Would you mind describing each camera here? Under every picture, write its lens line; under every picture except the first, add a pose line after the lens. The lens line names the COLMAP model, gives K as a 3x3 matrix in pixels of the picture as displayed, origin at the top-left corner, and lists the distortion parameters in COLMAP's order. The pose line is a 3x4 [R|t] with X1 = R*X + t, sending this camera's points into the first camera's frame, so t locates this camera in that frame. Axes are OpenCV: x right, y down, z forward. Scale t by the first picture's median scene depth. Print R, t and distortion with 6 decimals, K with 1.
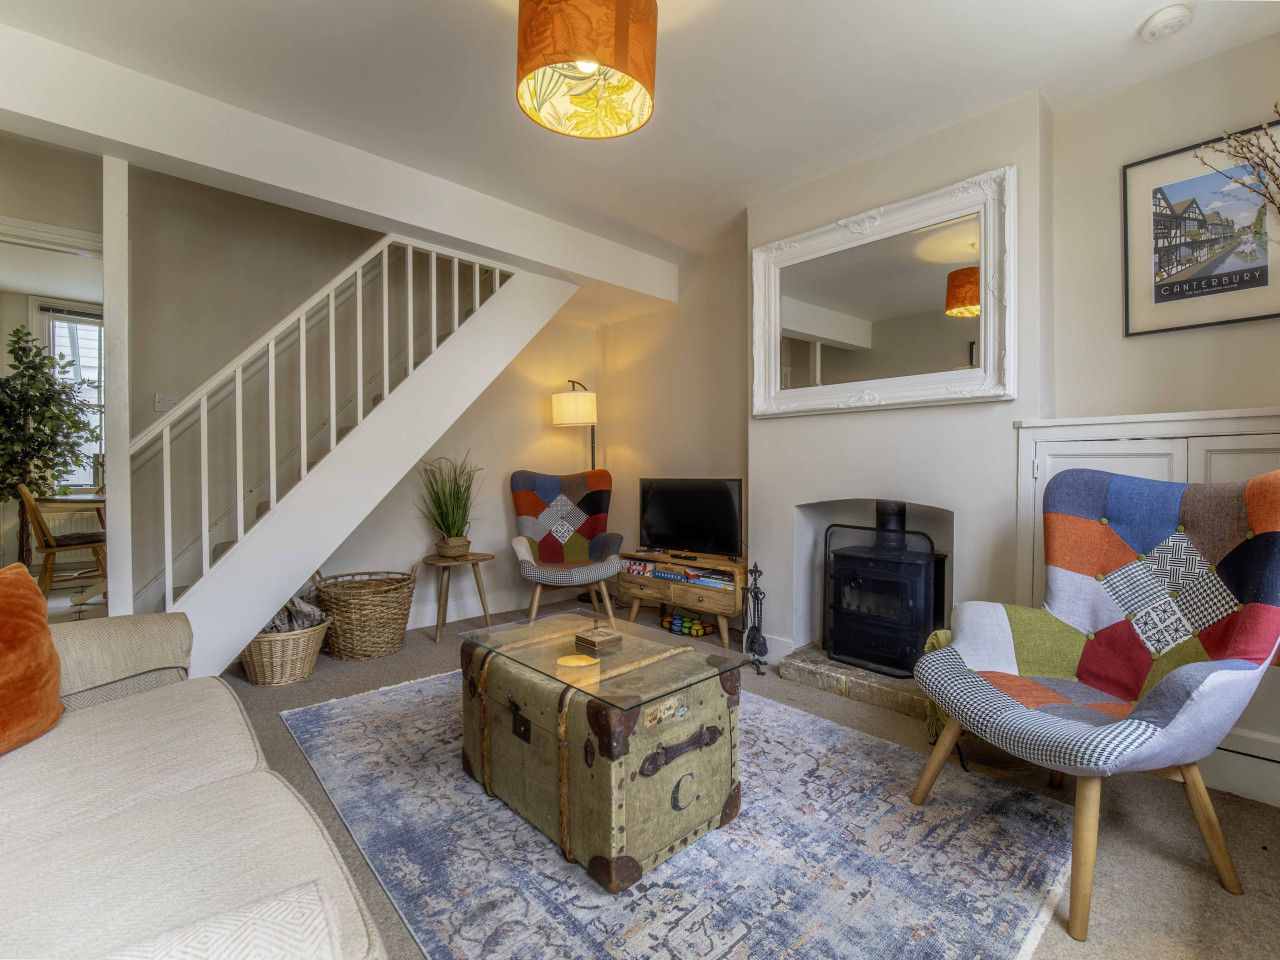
lens RADIAL K [[572.6, 0, 635.8], [0, 572.6, 479.5], [0, 0, 1]] dist [-0.023641, -0.000463]
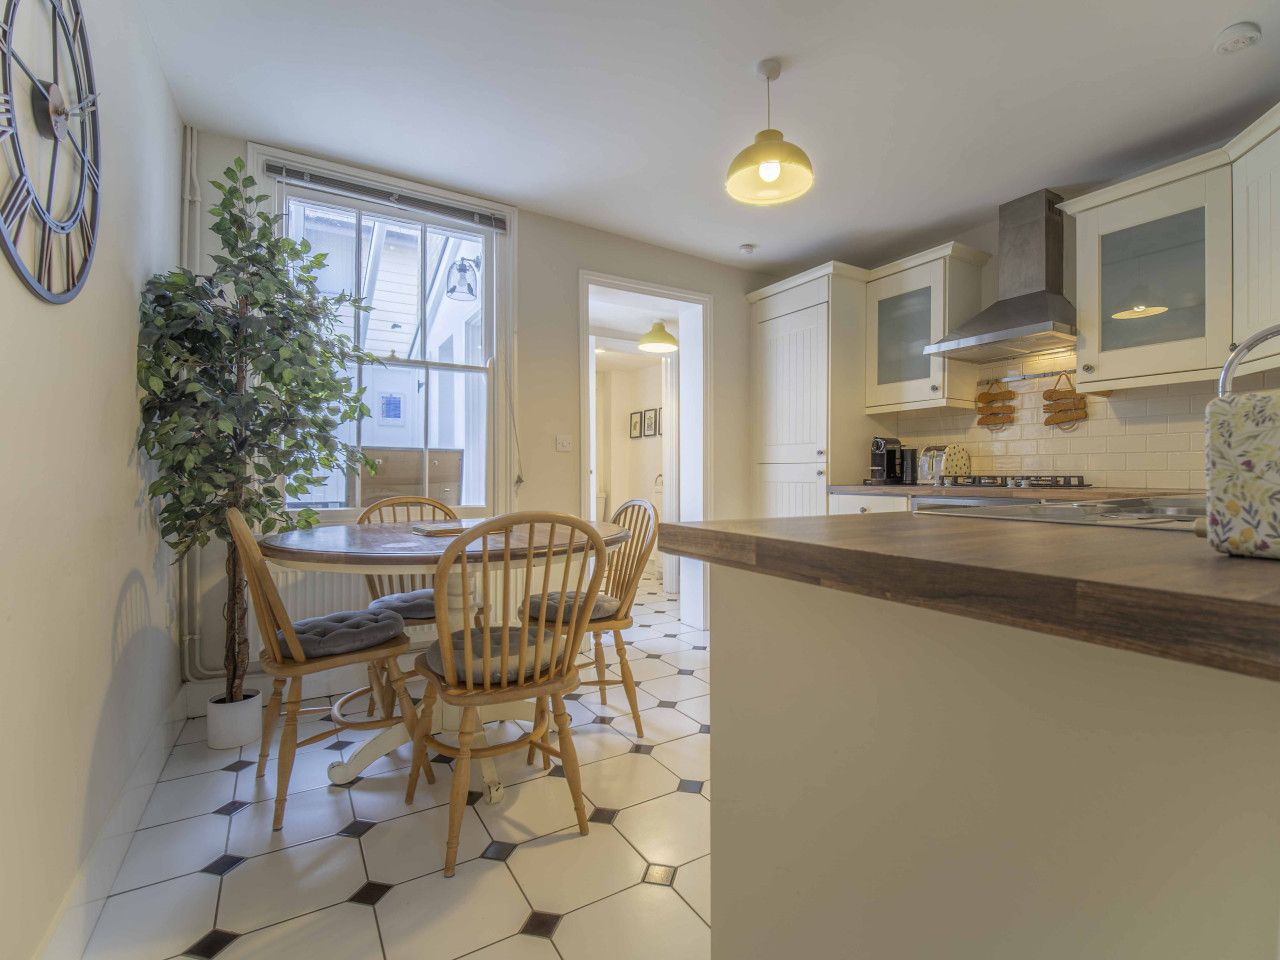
lens RADIAL K [[572.6, 0, 644.7], [0, 572.6, 479.5], [0, 0, 1]] dist [-0.023641, -0.000463]
pose [[0.980208, 0.005014, -0.197905, -0.656408], [-0.006537, 0.999954, -0.007047, -0.012666], [0.197861, 0.008201, 0.980196, 0.589064]]
